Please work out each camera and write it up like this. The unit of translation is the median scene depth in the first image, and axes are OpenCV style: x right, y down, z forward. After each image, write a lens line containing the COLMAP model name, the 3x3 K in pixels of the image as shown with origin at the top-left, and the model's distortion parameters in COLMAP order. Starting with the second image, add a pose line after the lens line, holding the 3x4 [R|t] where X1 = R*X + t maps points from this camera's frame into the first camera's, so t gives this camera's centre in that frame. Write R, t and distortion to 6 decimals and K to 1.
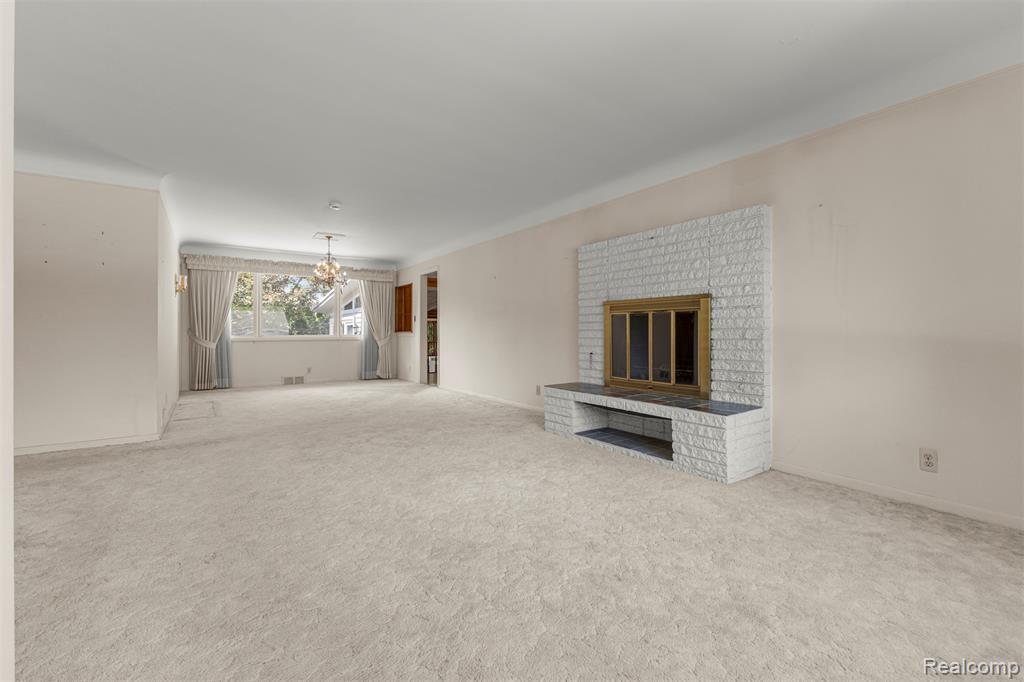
lens RADIAL K [[443.7, 0, 511.2], [0, 443.7, 334.8], [0, 0, 1]] dist [0.006438, -0.000536]
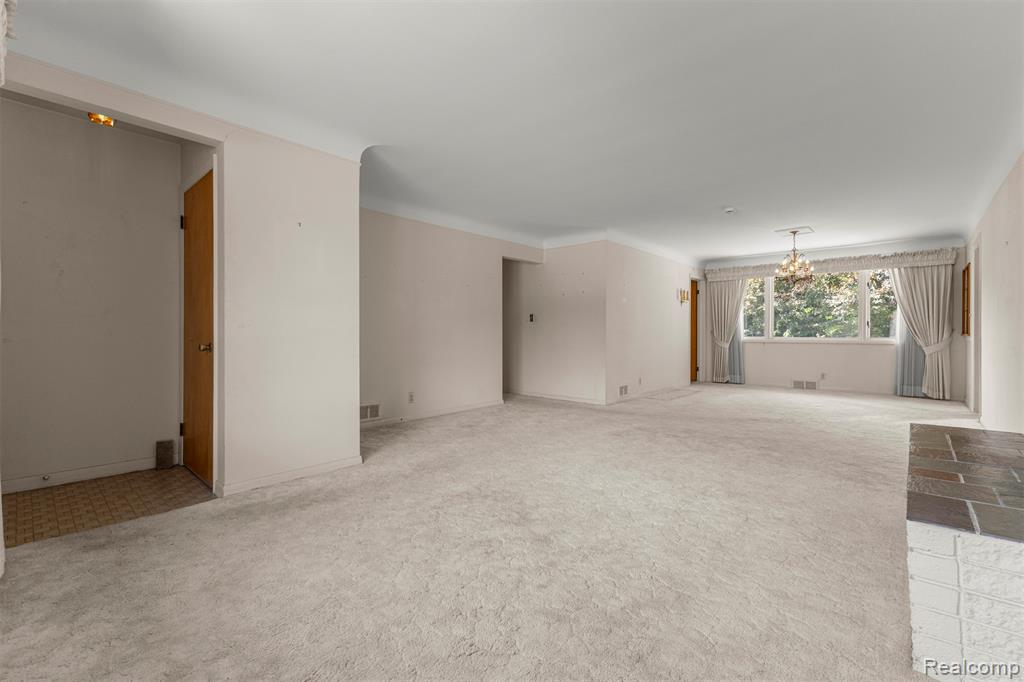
lens RADIAL K [[443.7, 0, 511.2], [0, 443.7, 334.8], [0, 0, 1]] dist [0.006438, -0.000536]
pose [[0.238716, 0.006407, -0.971068, 0.307575], [-0.009129, 0.999949, 0.004354, -0.003206], [0.971047, 0.007825, 0.238762, 0.177313]]
